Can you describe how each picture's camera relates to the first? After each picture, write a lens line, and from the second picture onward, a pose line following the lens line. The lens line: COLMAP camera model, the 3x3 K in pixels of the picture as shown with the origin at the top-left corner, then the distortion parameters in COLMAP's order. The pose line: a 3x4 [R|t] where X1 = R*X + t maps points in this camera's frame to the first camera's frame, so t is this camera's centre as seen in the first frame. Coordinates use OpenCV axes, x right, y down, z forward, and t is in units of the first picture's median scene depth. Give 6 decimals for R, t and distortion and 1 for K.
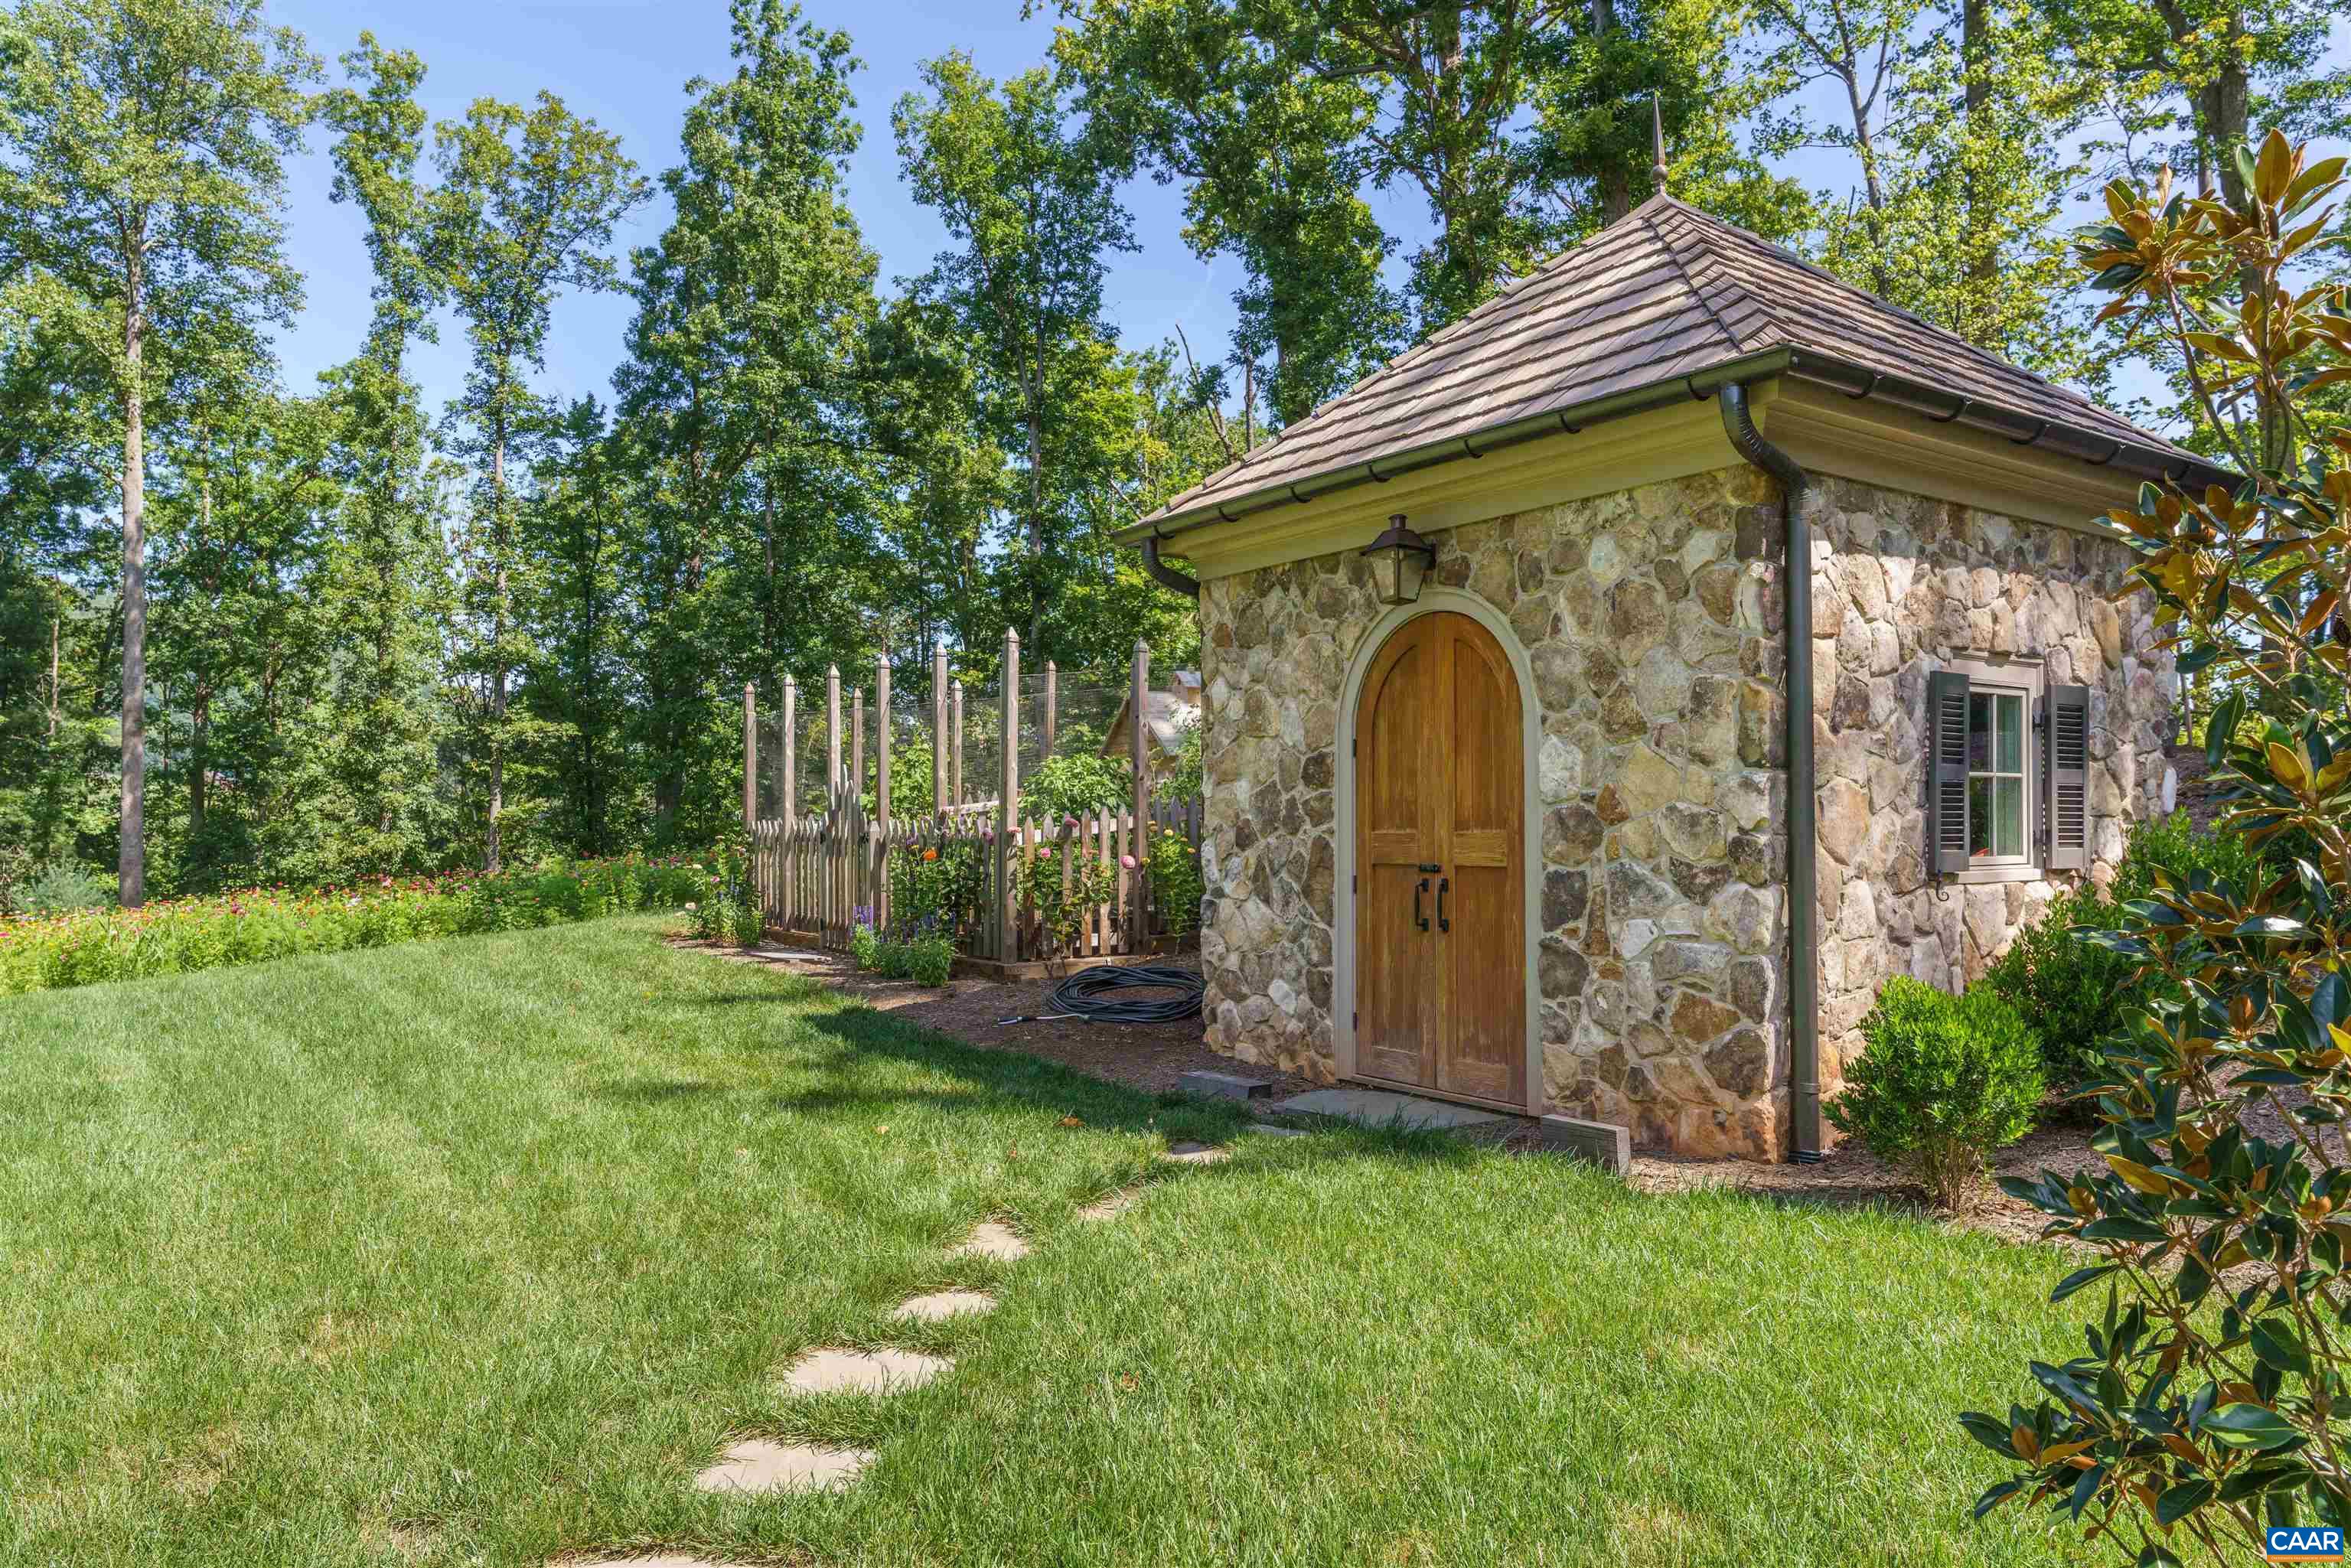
lens RADIAL K [[1576.2, 0, 1175.4], [0, 1576.2, 794.0], [0, 0, 1]] dist [0.000164, -0.004958]
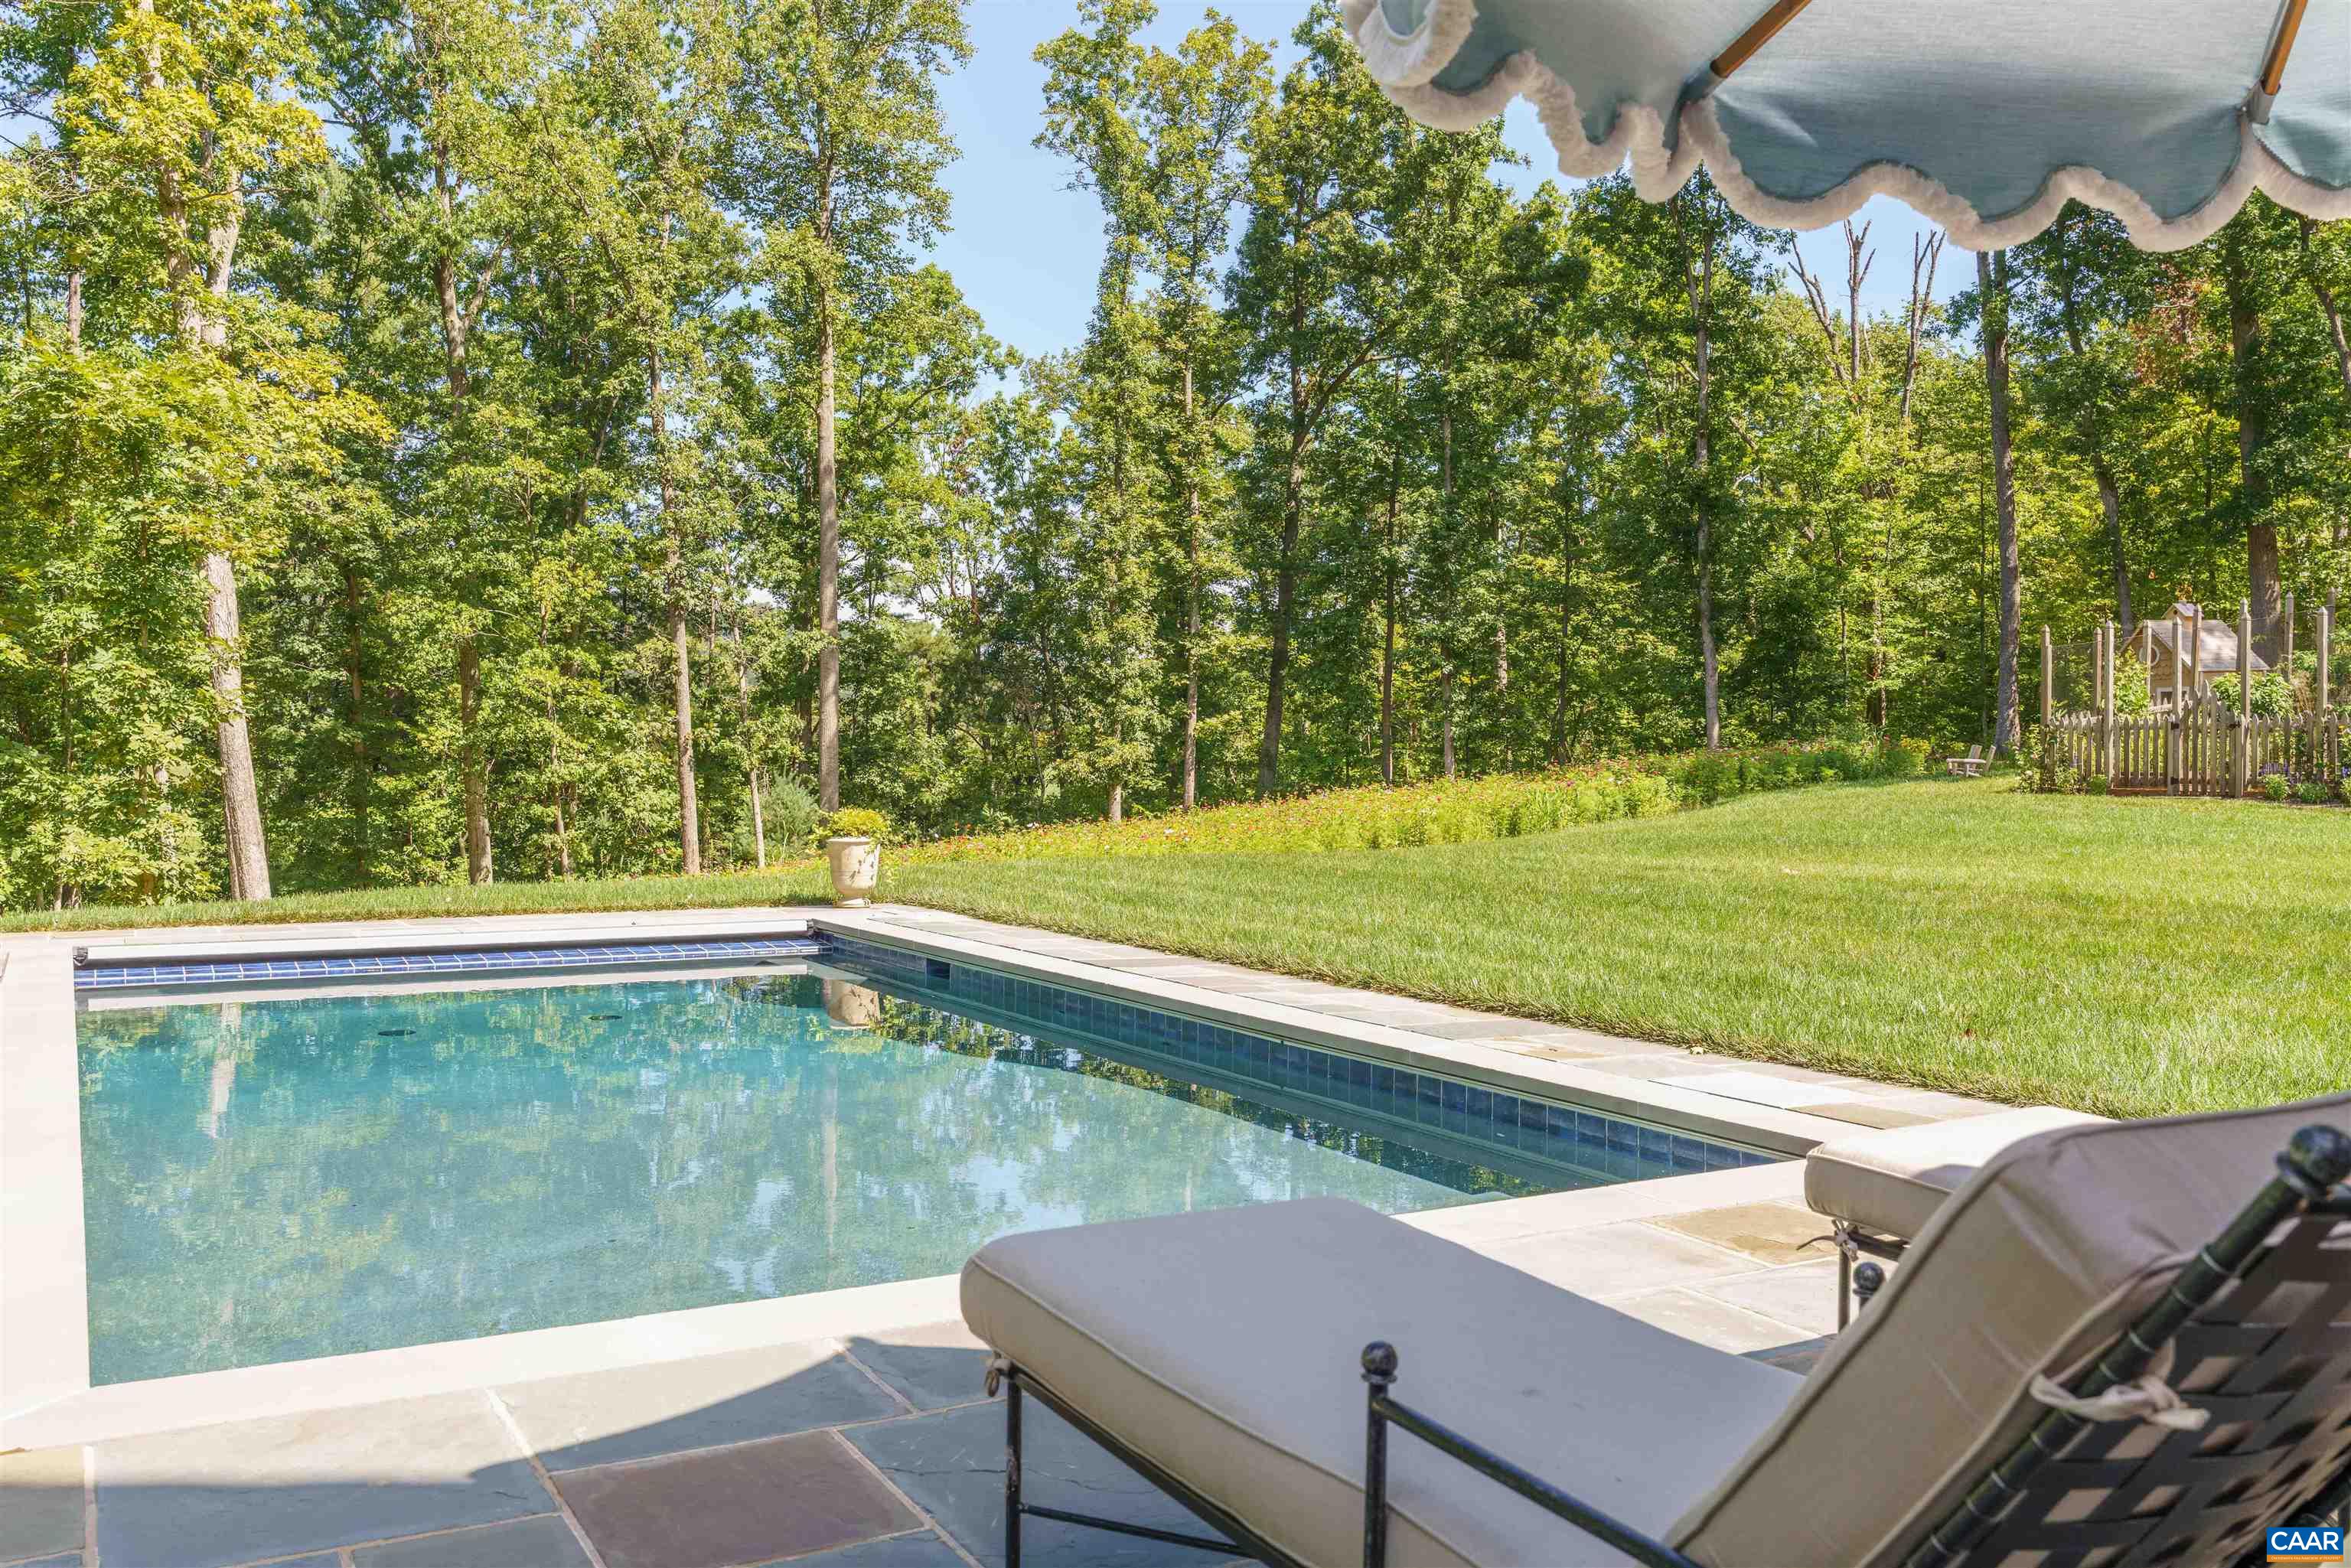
lens RADIAL K [[2008.6, 0, 1173.5], [0, 2008.6, 785.6], [0, 0, 1]] dist [-0.014133, 0.034083]
pose [[0.992545, 0.005233, -0.121763, -1.642121], [-0.000879, 0.999359, 0.035784, 0.025202], [0.121872, -0.035410, 0.991914, -1.826967]]
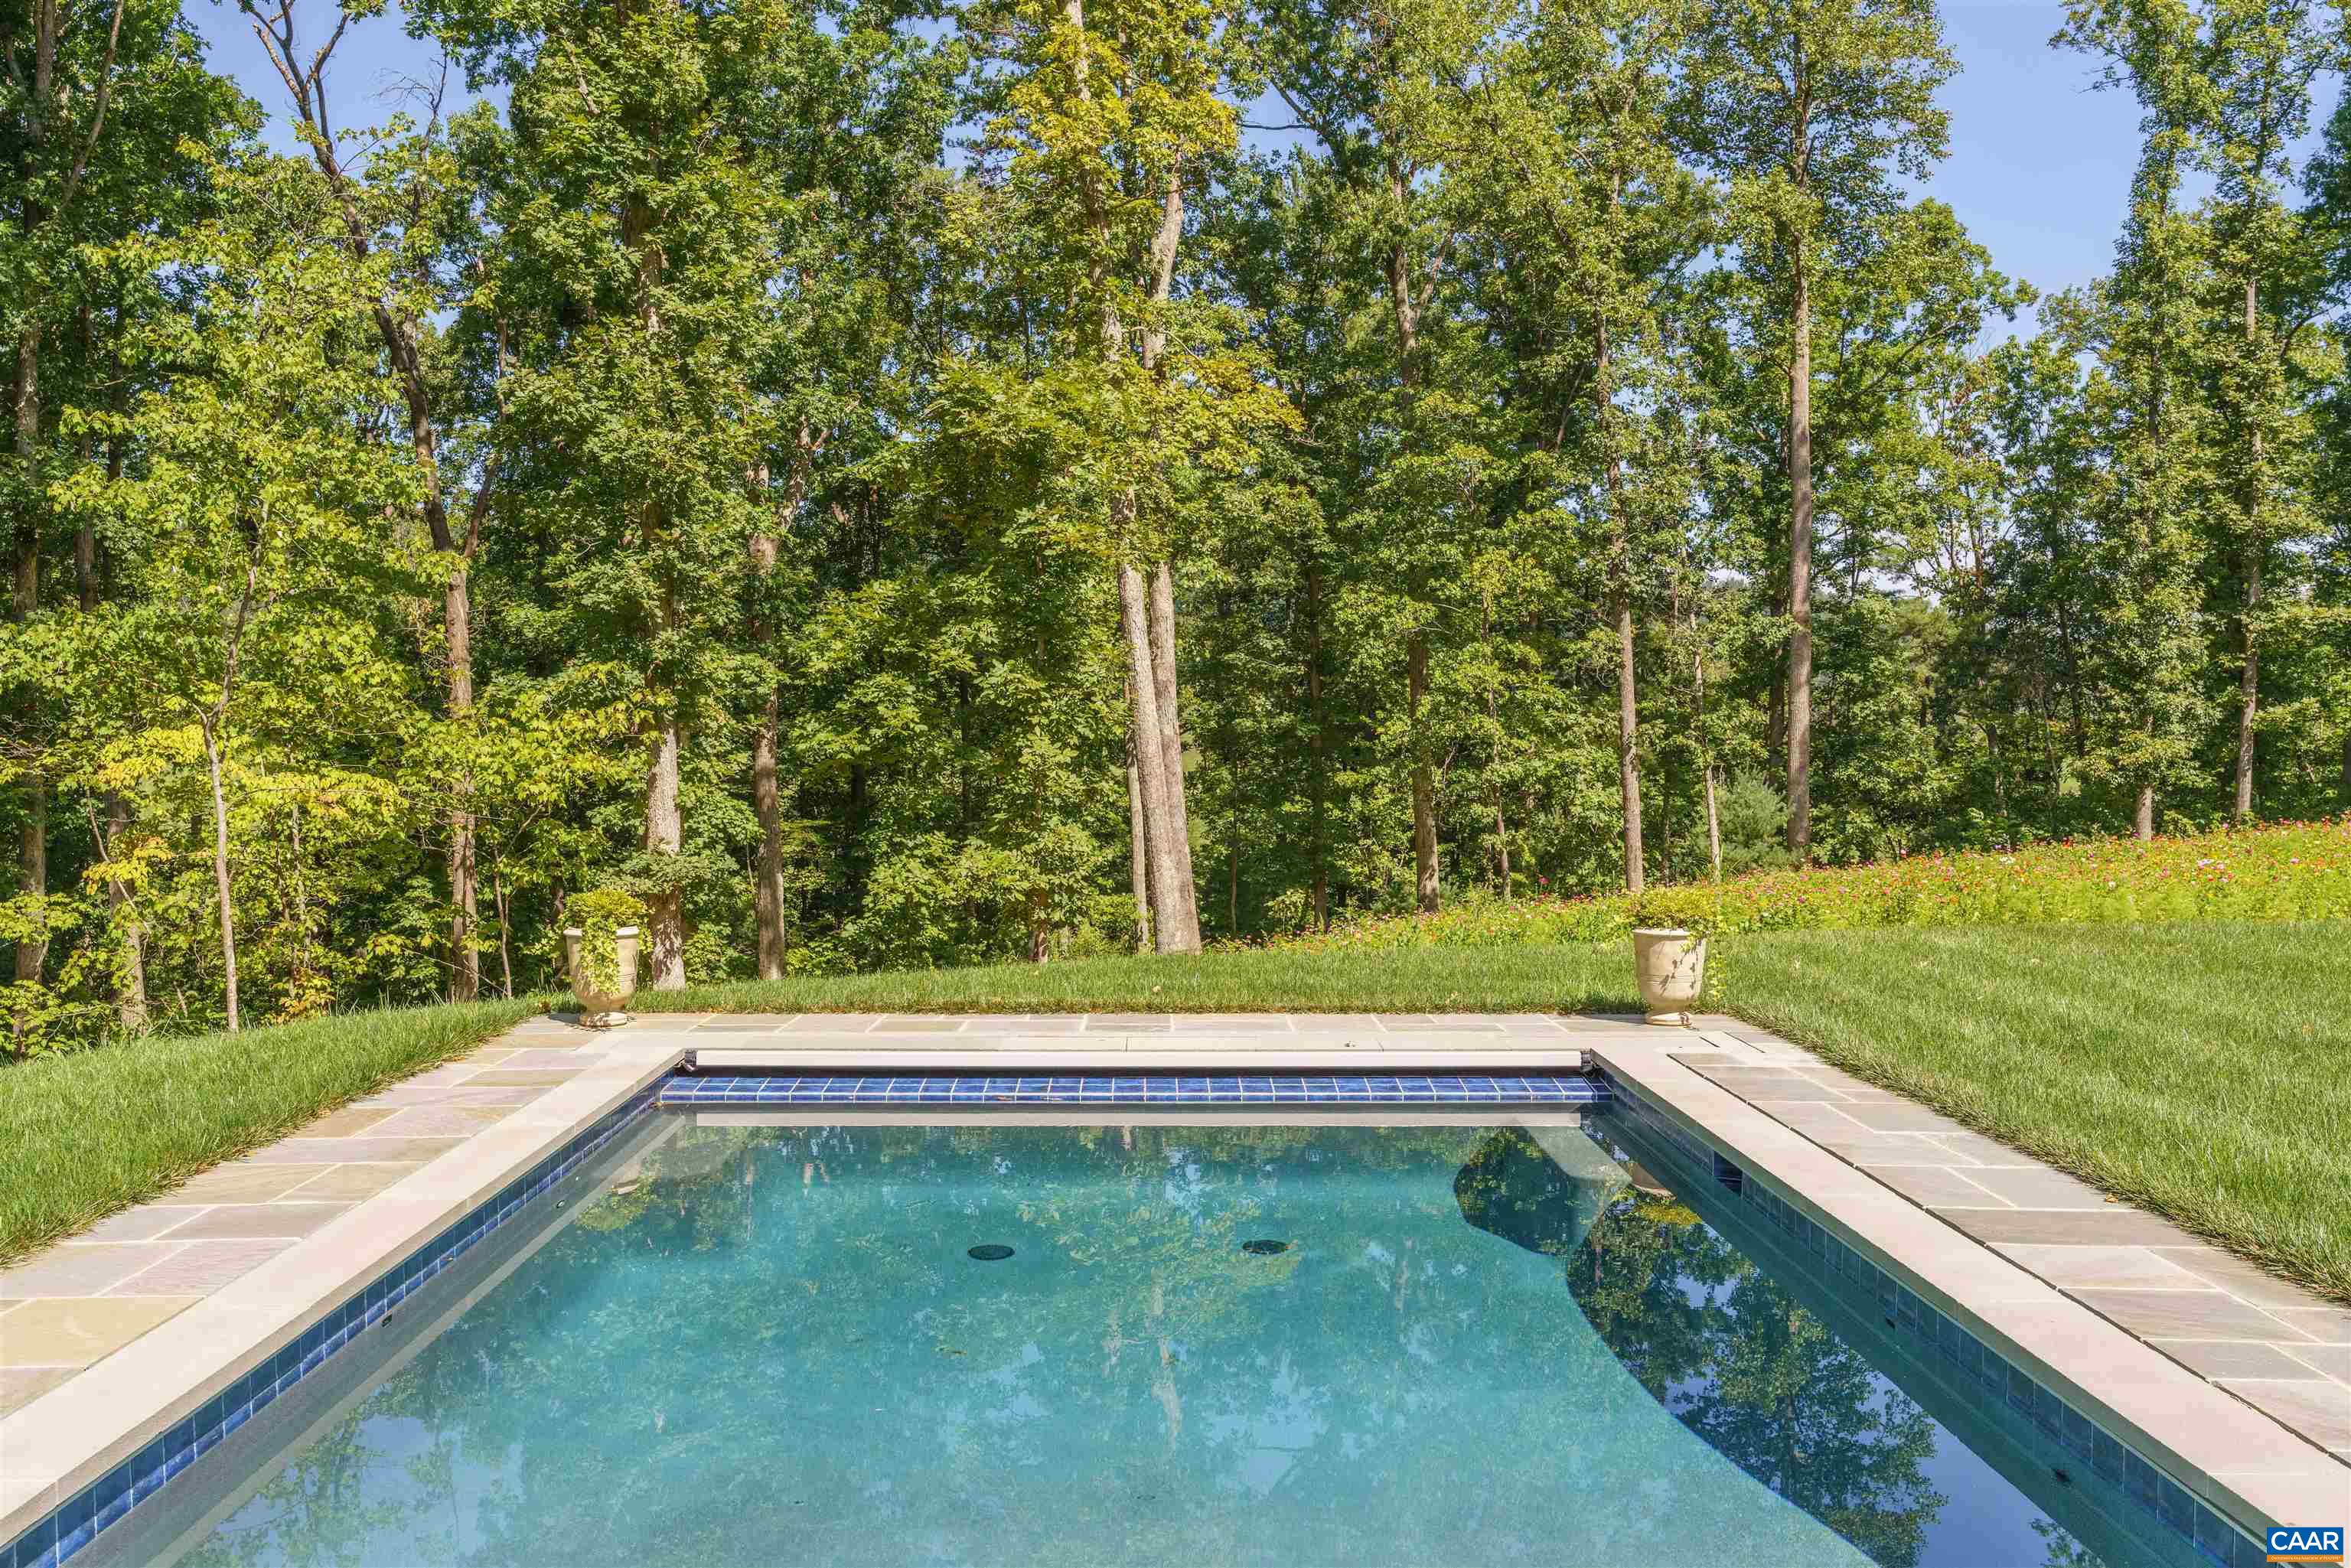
lens RADIAL K [[2008.6, 0, 1178.3], [0, 2008.6, 791.9], [0, 0, 1]] dist [-0.014133, 0.034083]
pose [[0.820961, 0.019235, -0.570661, -1.662928], [0.008936, 0.998877, 0.046524, -0.014847], [0.570915, -0.043293, 0.819867, -1.341263]]
